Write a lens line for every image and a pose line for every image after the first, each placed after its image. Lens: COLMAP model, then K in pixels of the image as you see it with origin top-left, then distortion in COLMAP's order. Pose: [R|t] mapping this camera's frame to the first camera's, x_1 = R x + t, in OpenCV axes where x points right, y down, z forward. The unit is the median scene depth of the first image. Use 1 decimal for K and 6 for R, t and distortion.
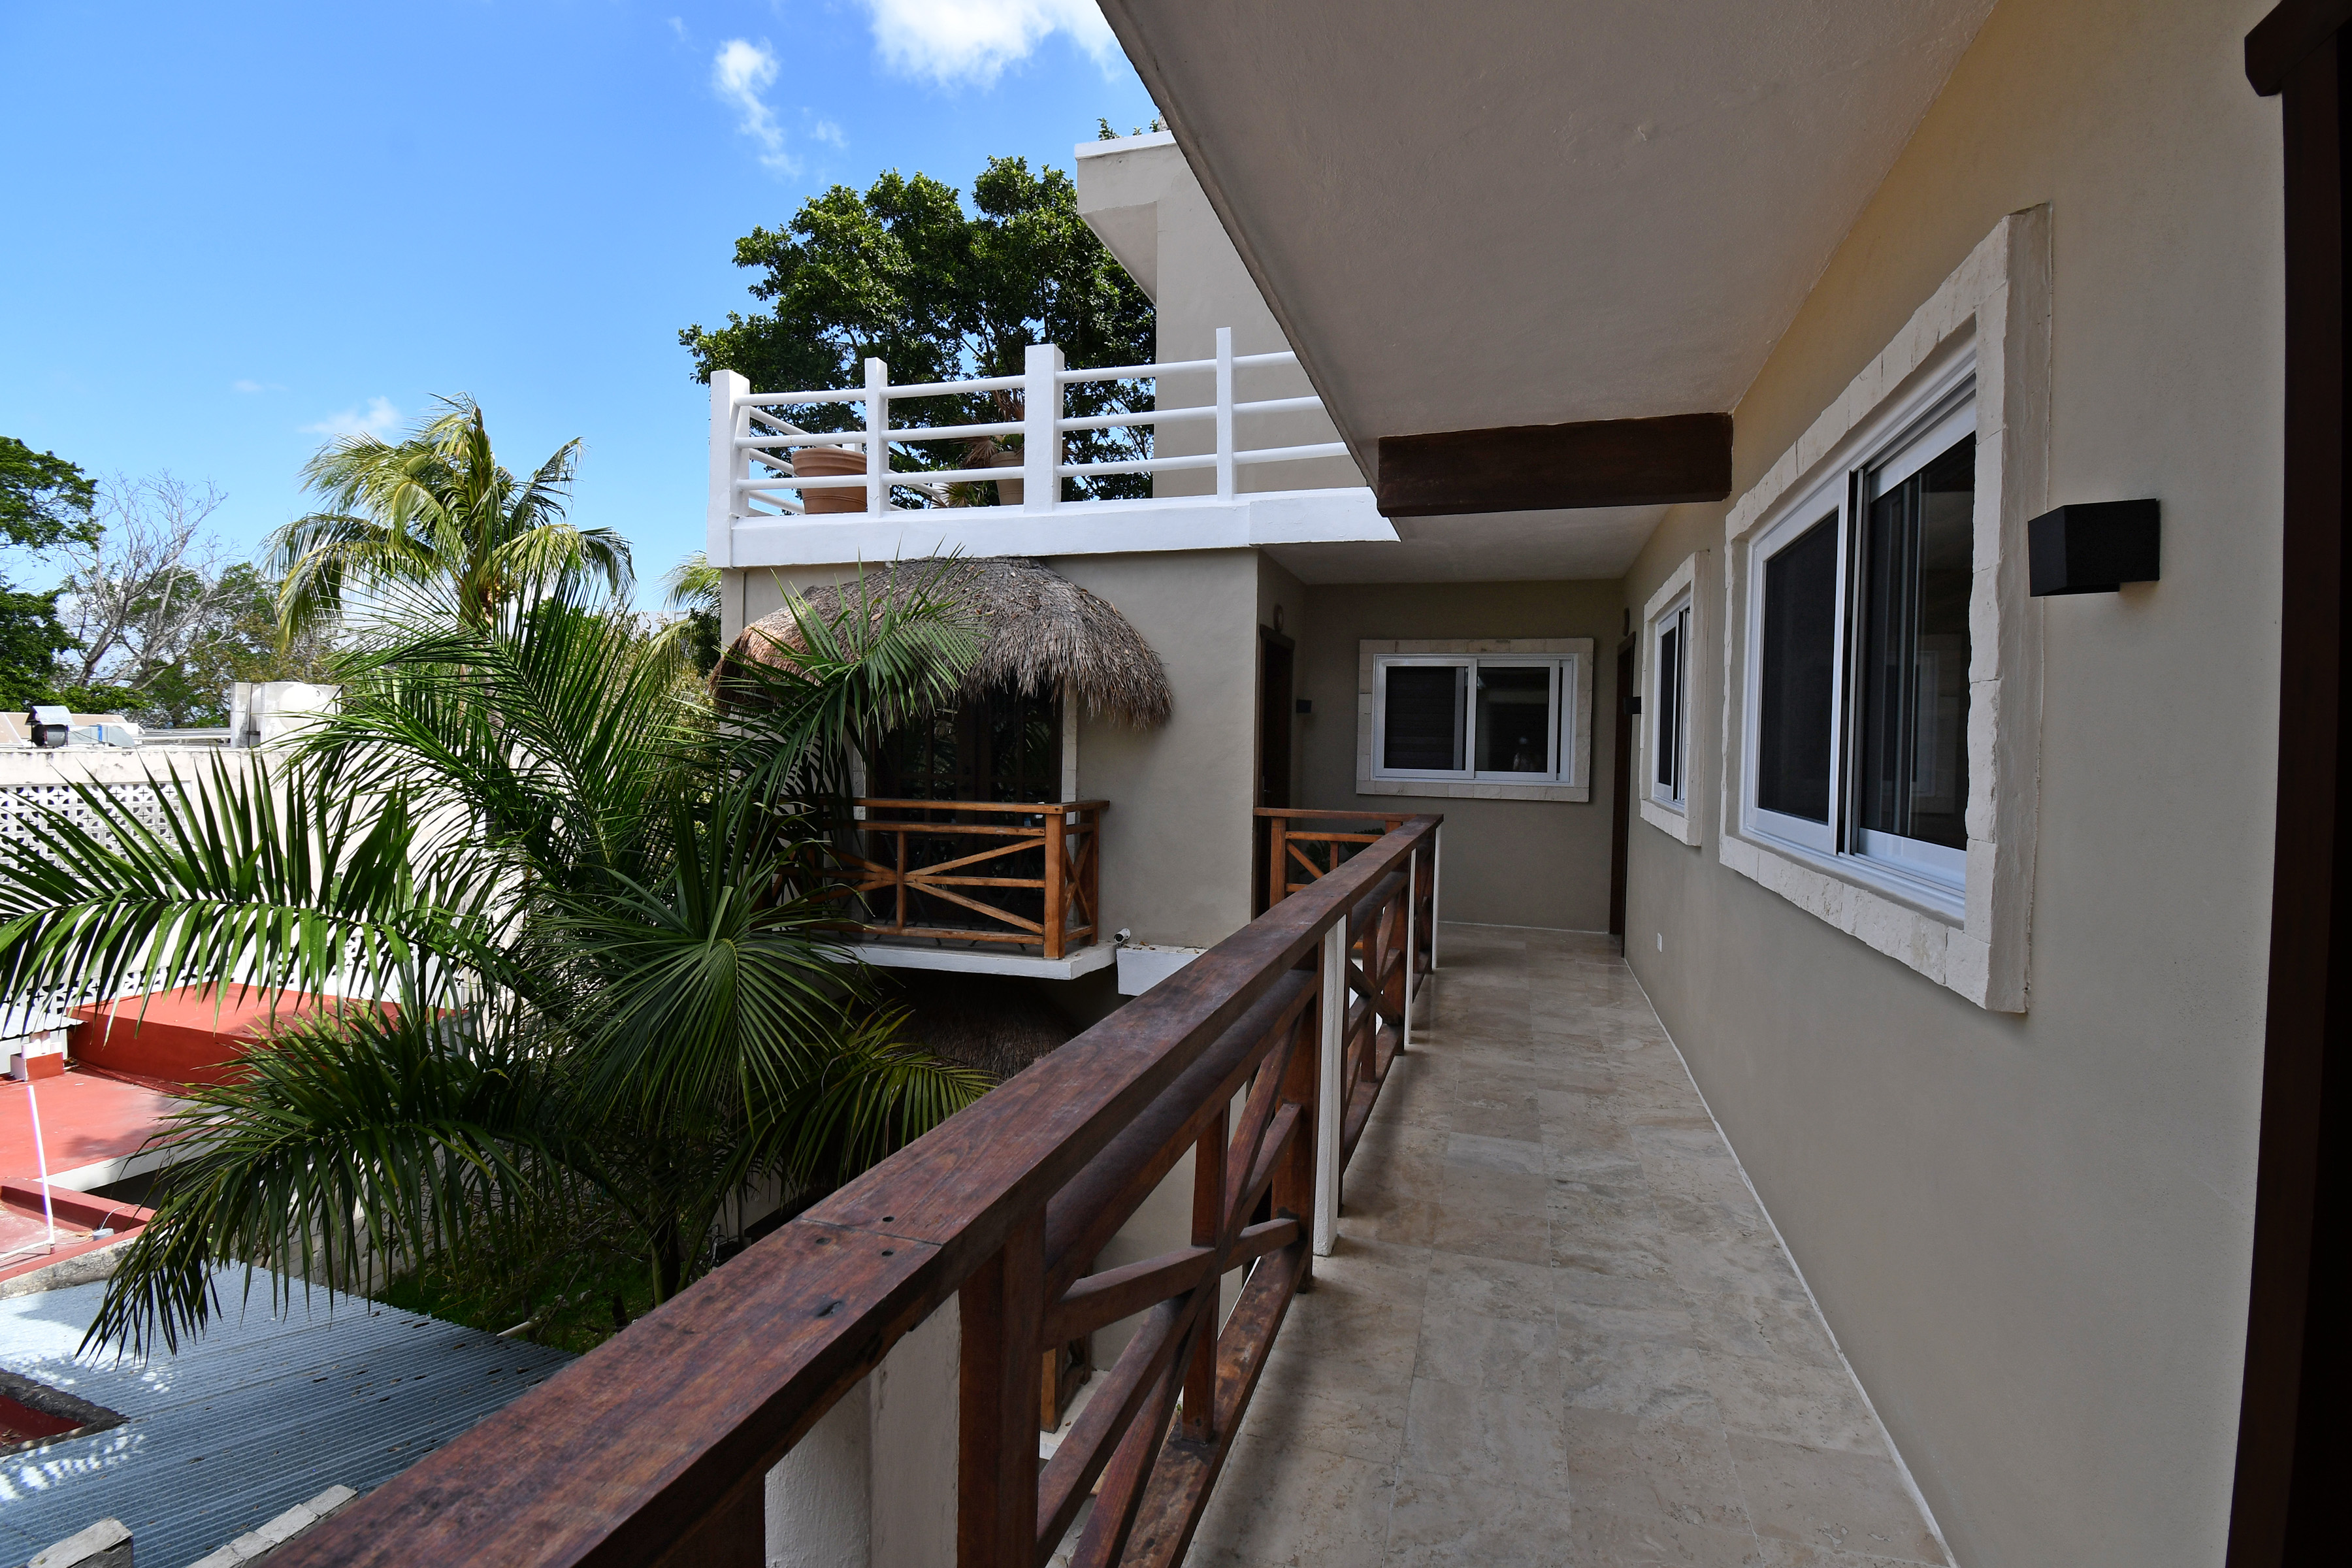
lens RADIAL K [[1056.3, 0, 1196.8], [0, 1056.3, 779.2], [0, 0, 1]] dist [-0.001863, -0.001161]
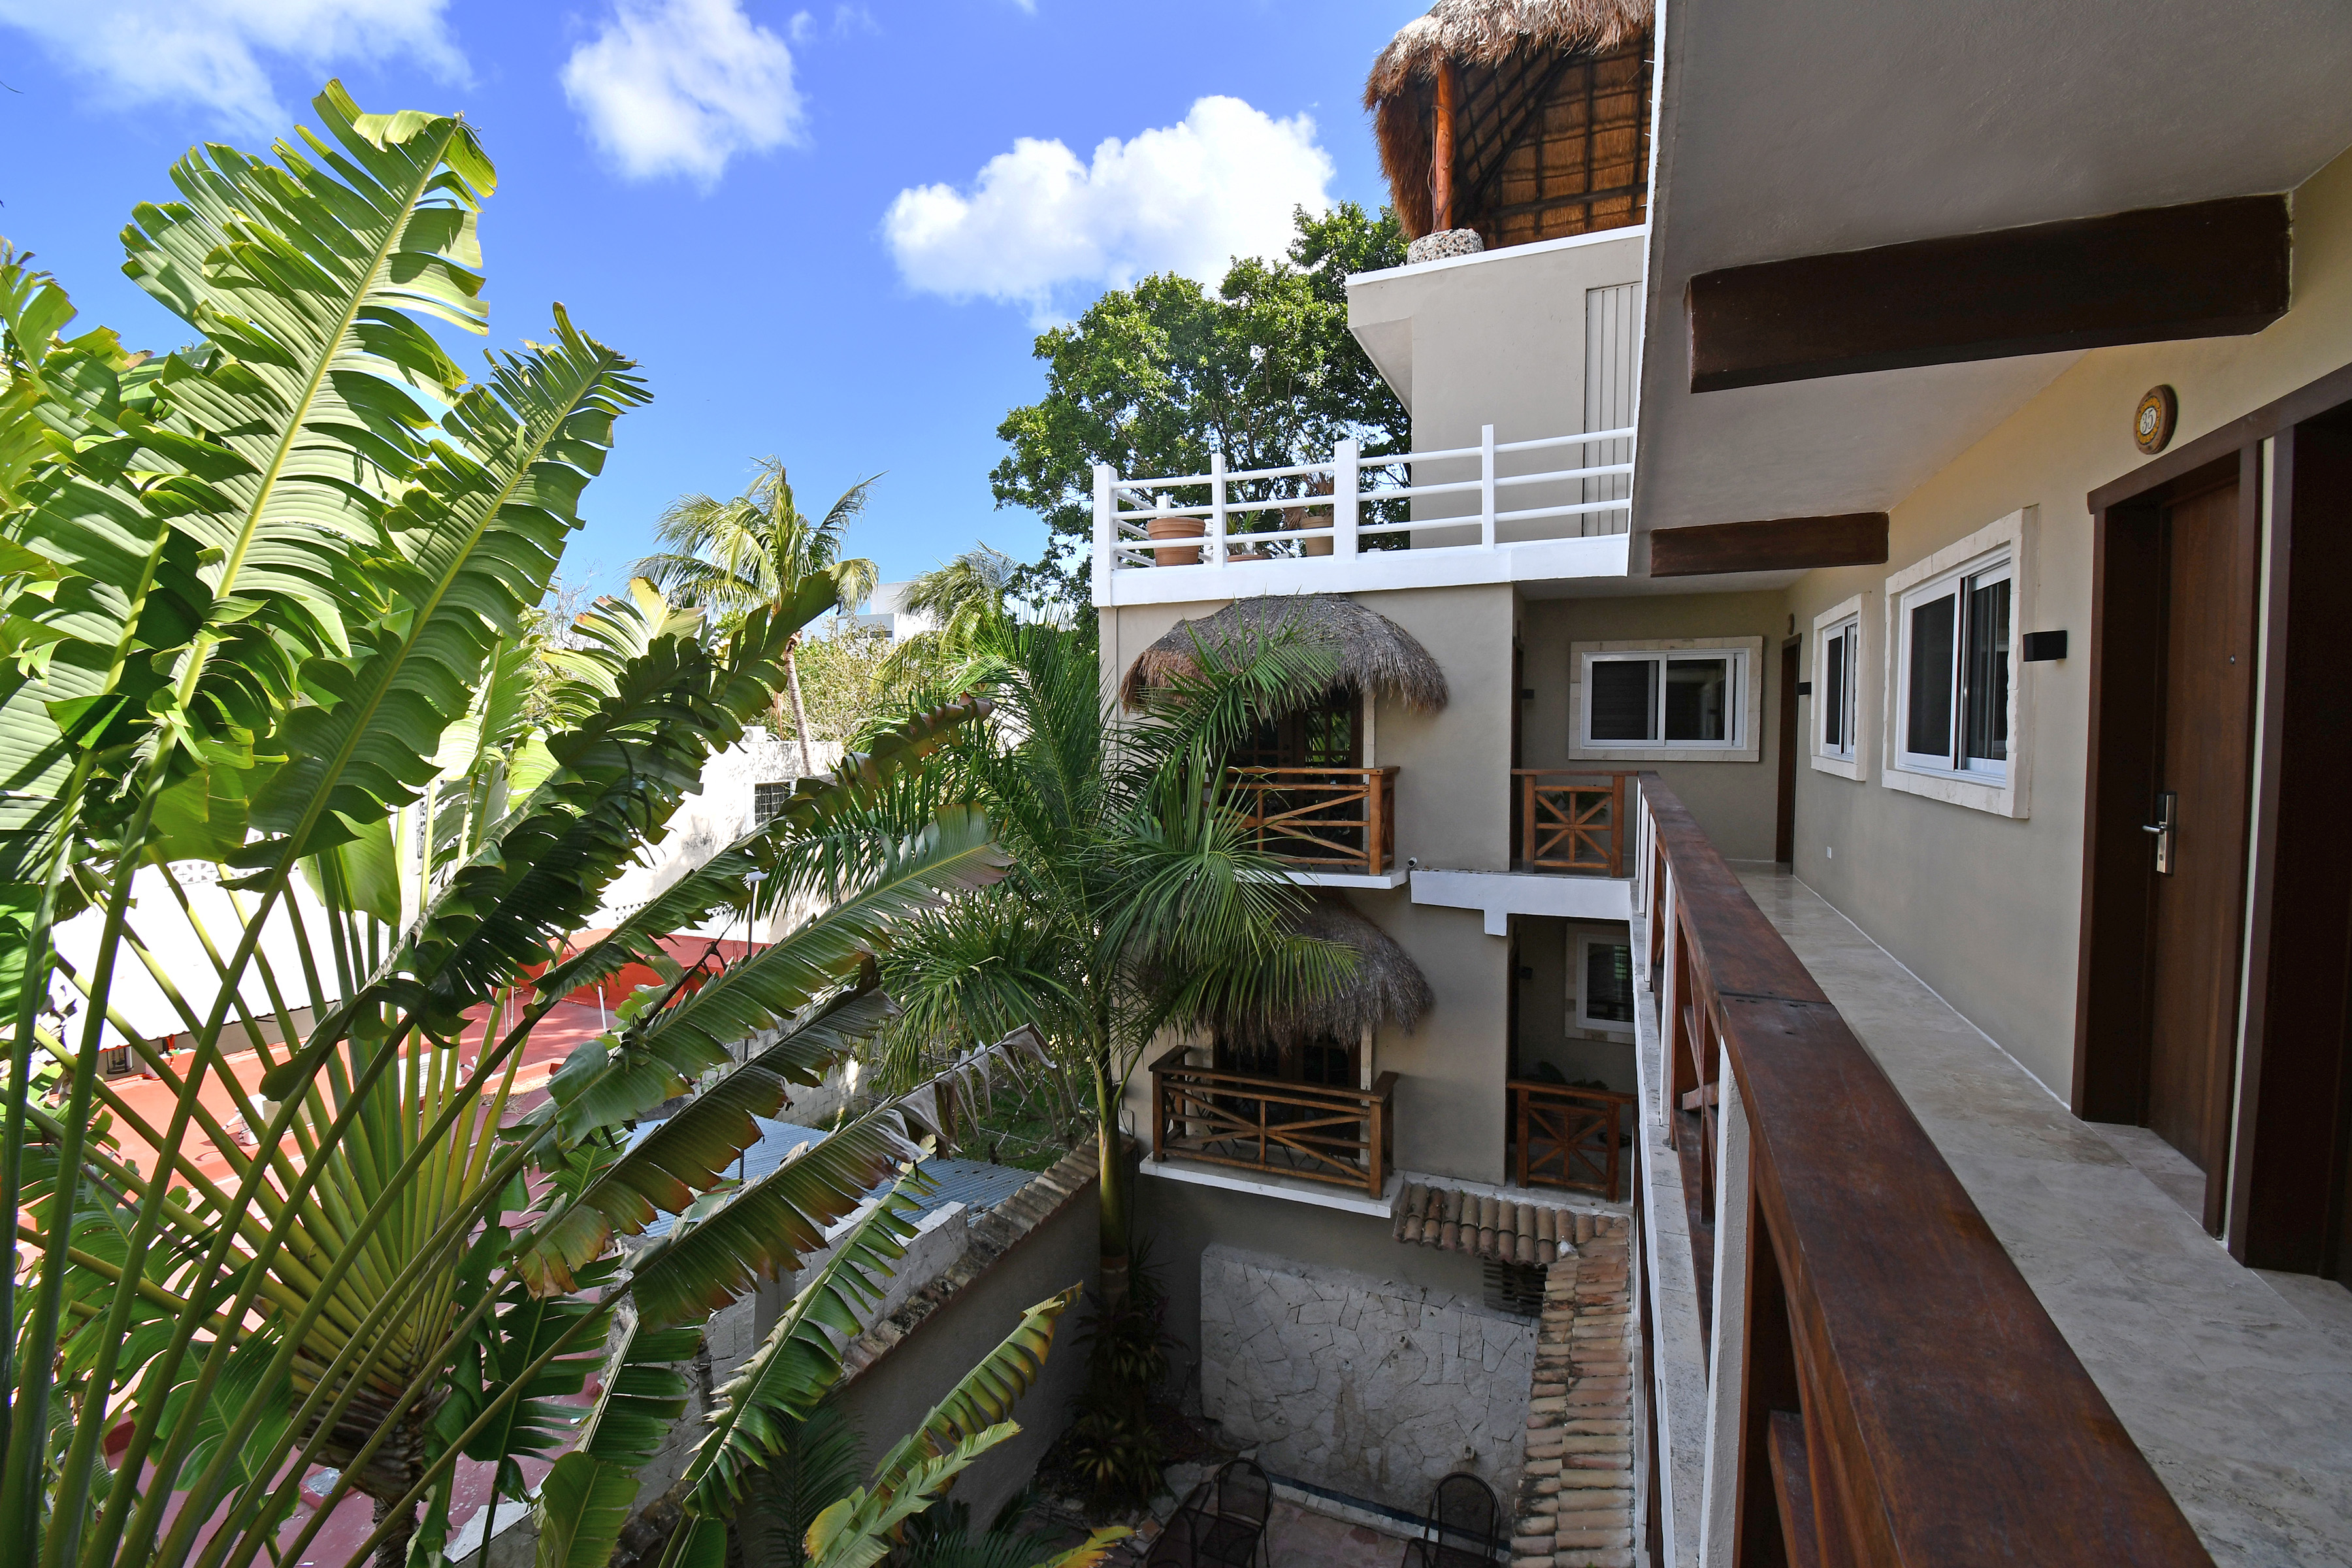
lens RADIAL K [[1056.3, 0, 1153.5], [0, 1056.3, 788.3], [0, 0, 1]] dist [-0.001863, -0.001161]
pose [[0.993000, -0.016056, -0.117022, -0.248696], [0.018910, 0.999549, 0.023321, 0.011171], [0.116595, -0.025371, 0.992855, -0.434088]]
